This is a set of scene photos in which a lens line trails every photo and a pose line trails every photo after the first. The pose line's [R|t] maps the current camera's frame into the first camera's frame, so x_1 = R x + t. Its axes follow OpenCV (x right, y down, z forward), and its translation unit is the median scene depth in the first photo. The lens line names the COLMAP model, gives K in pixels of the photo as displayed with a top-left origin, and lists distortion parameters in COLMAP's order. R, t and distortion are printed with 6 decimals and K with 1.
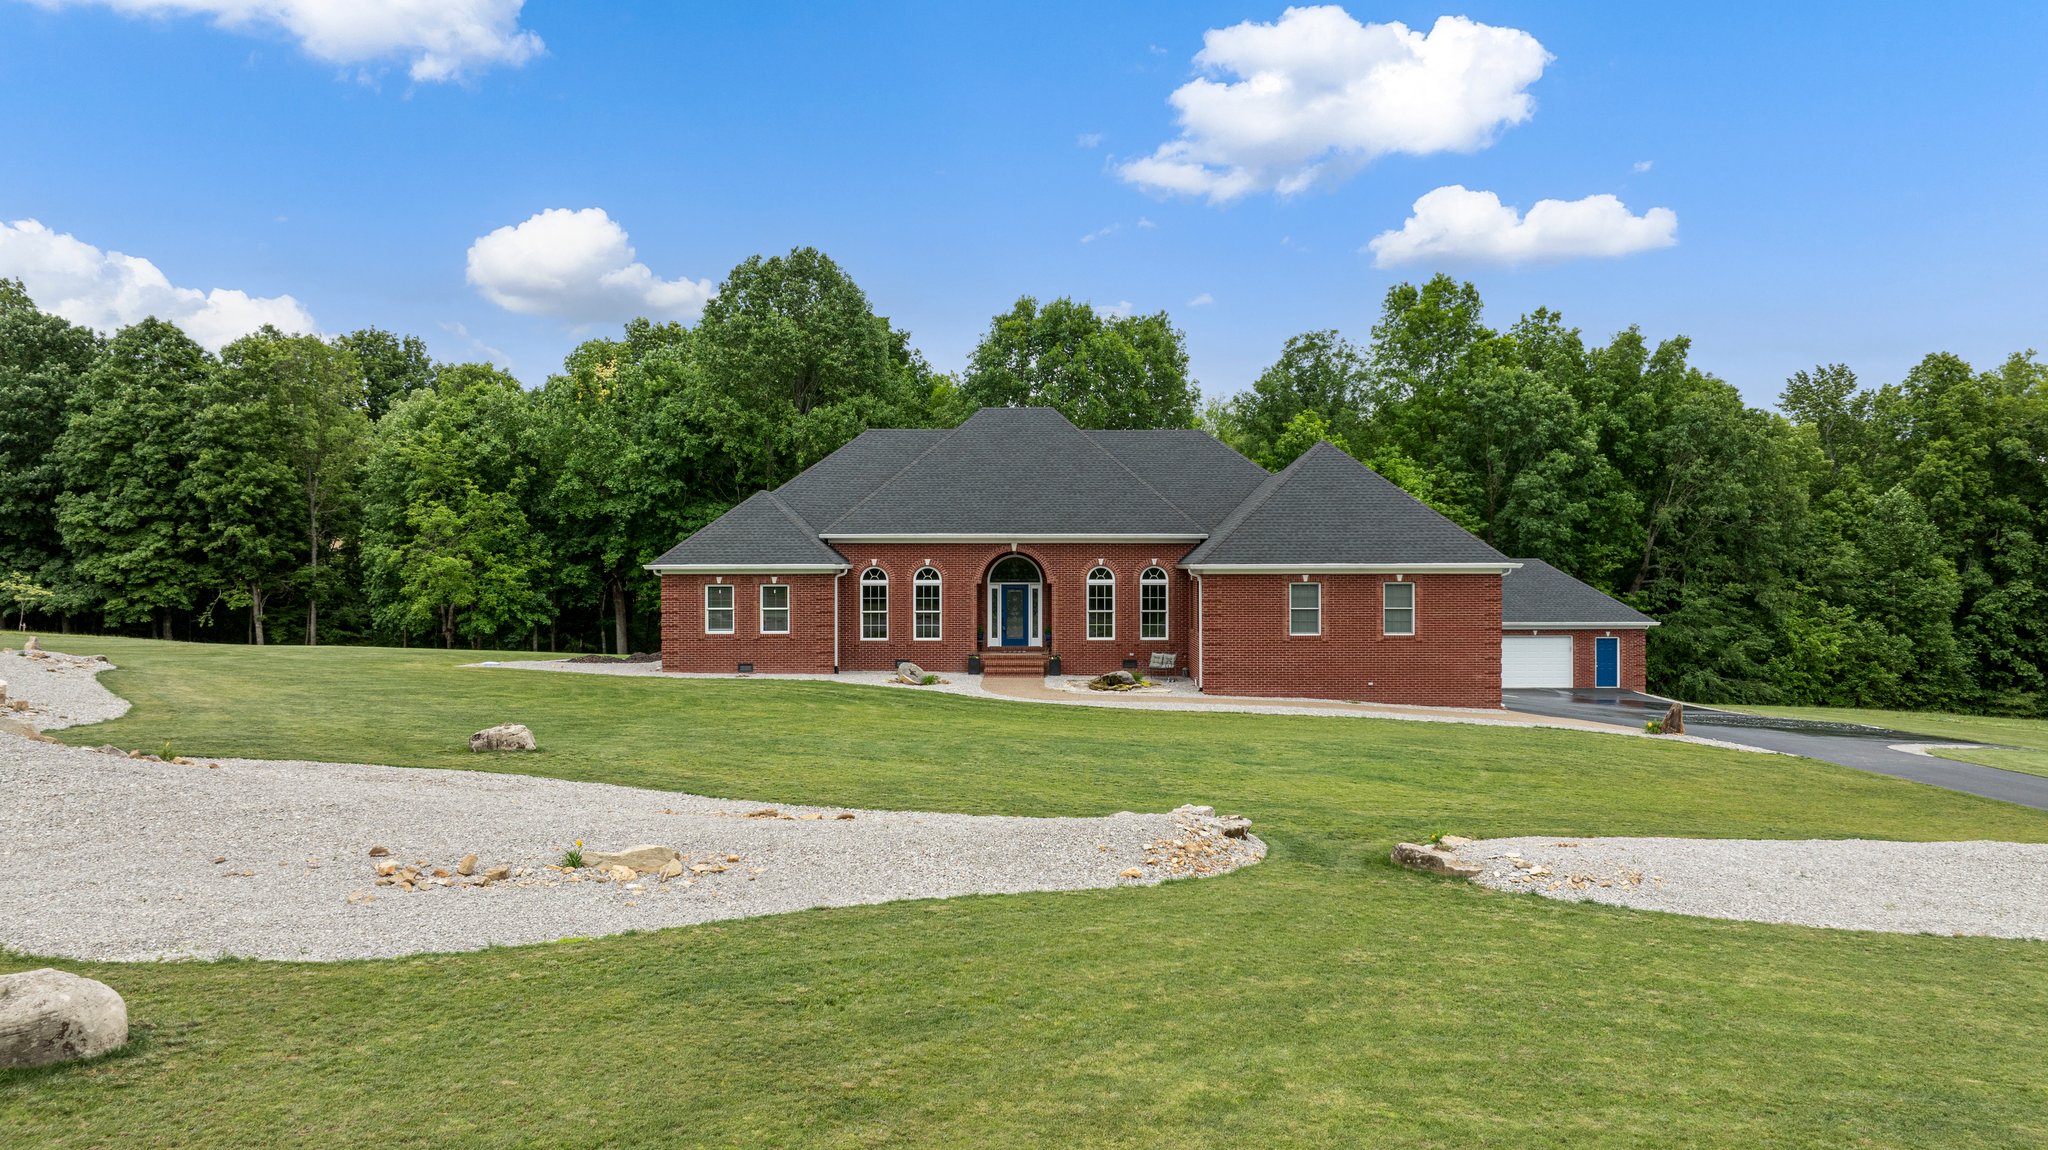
lens RADIAL K [[1438.6, 0, 1033.1], [0, 1438.6, 564.3], [0, 0, 1]] dist [-0.014049, 0.001282]
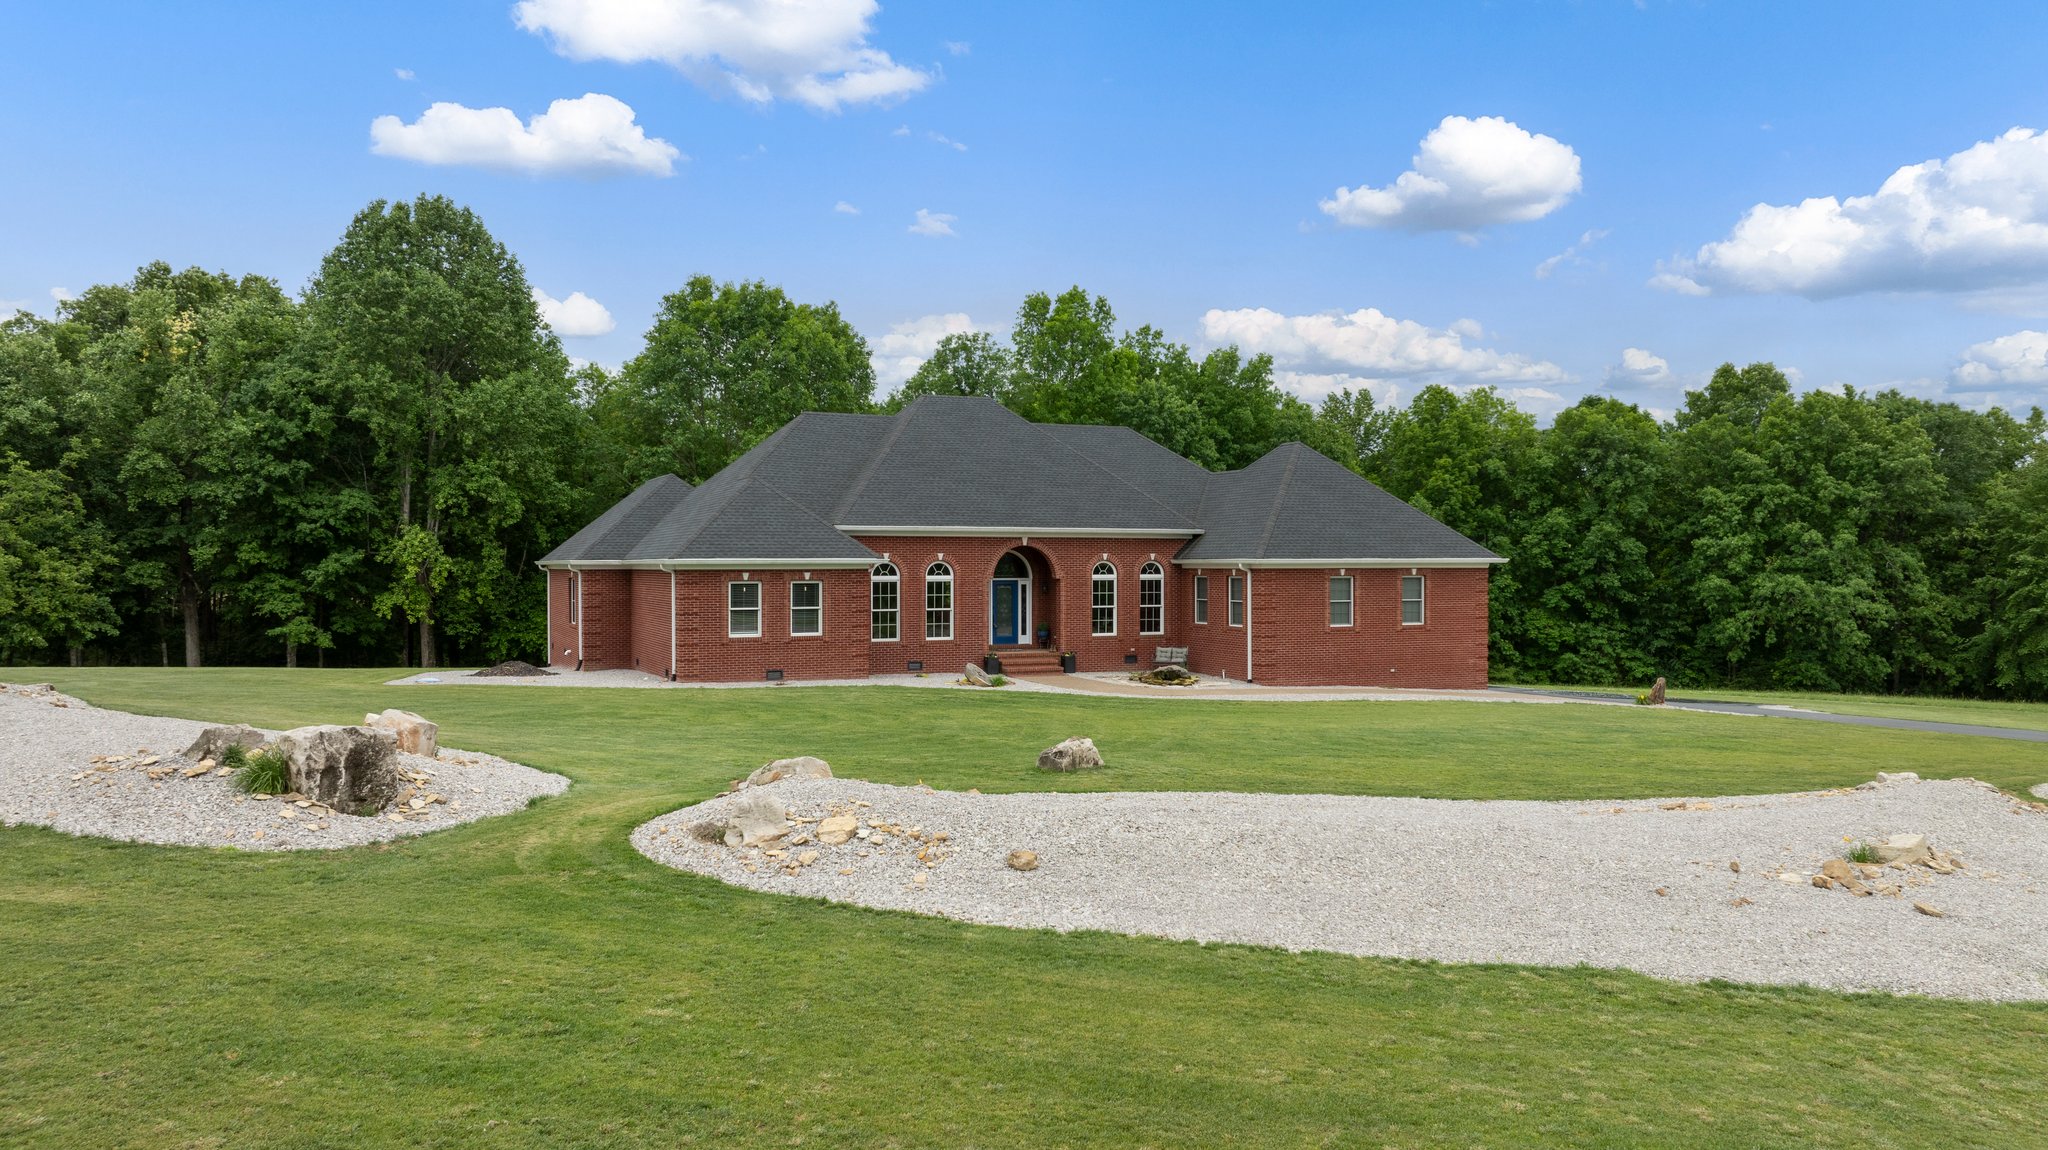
lens RADIAL K [[1438.6, 0, 1033.1], [0, 1438.6, 564.3], [0, 0, 1]] dist [-0.014049, 0.001282]
pose [[0.908984, 0.000350, 0.416830, -0.388302], [-0.000452, 1.000000, 0.000145, 0.003195], [-0.416830, -0.000320, 0.908984, 0.114941]]
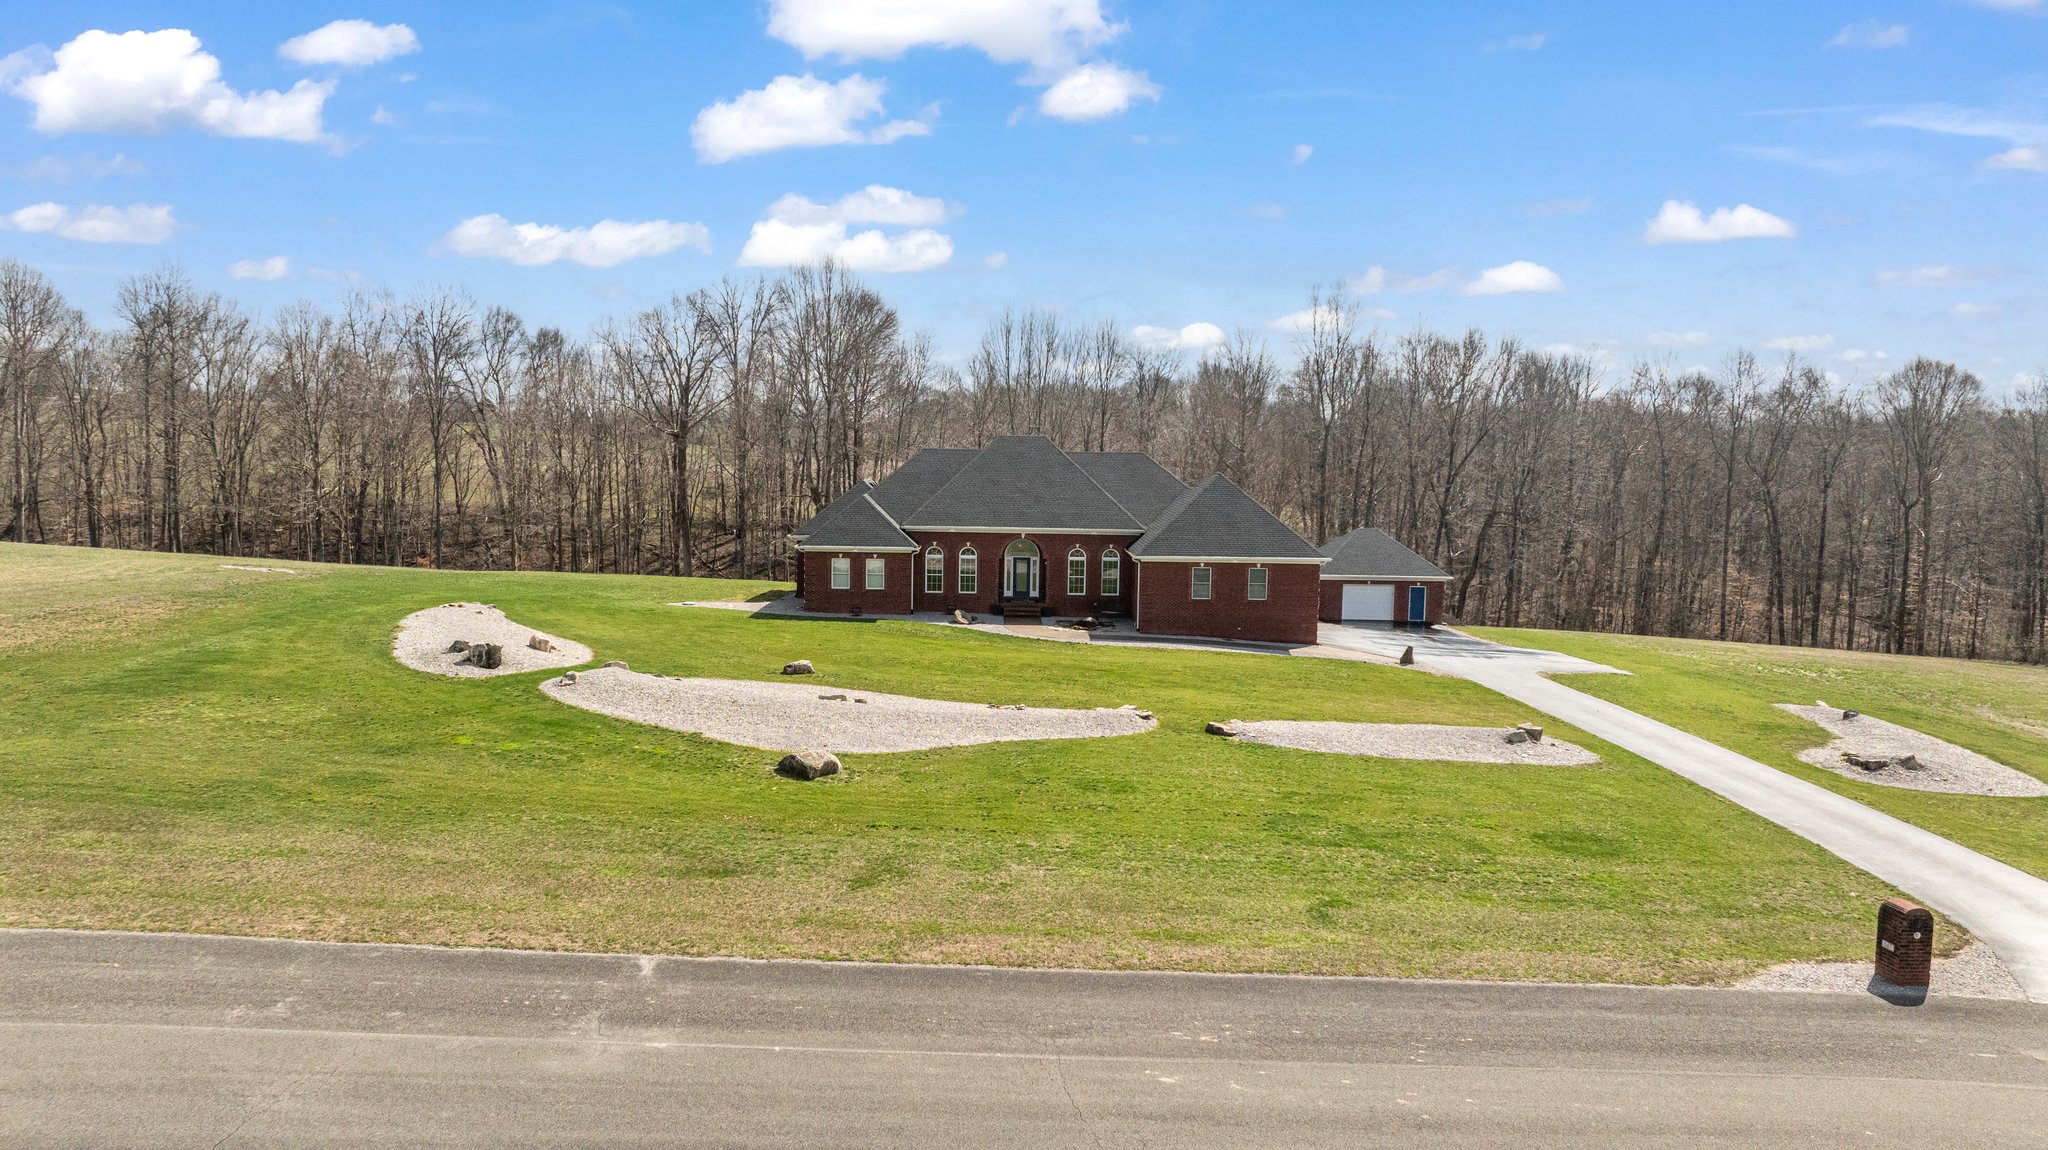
lens RADIAL K [[1438.6, 0, 1033.1], [0, 1438.6, 564.3], [0, 0, 1]] dist [-0.014049, 0.001282]
pose [[0.999274, 0.016588, 0.034286, -0.053972], [-0.019371, 0.996403, 0.082499, -0.106333], [-0.032795, -0.083103, 0.996001, -0.553884]]
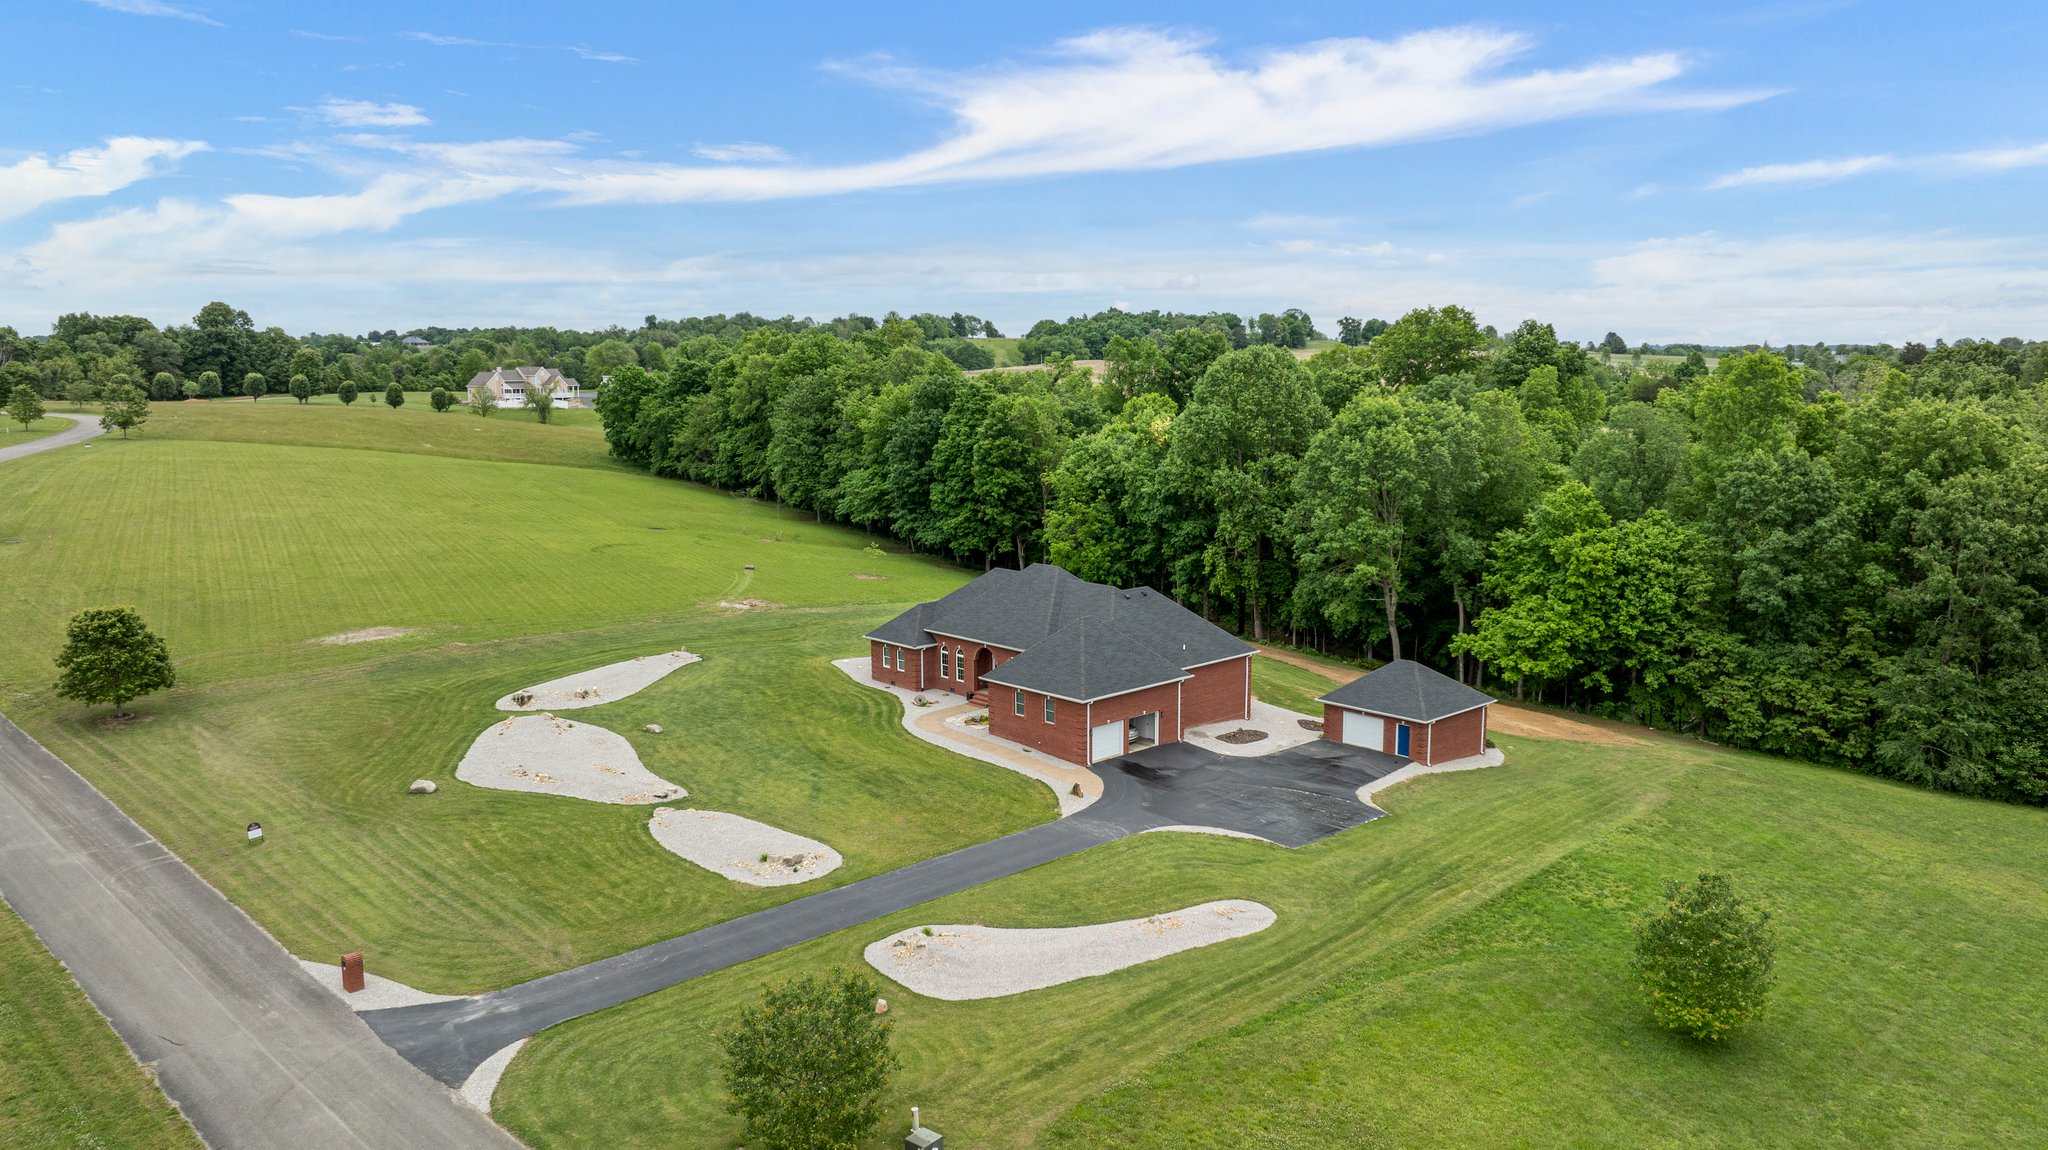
lens RADIAL K [[1439.3, 0, 1023.5], [0, 1439.3, 502.8], [0, 0, 1]] dist [0.054103, -0.144984]
pose [[0.689850, 0.068587, -0.720696, 1.504950], [0.007148, 0.994808, 0.101515, -0.426505], [0.723917, -0.075182, 0.685779, -0.418467]]
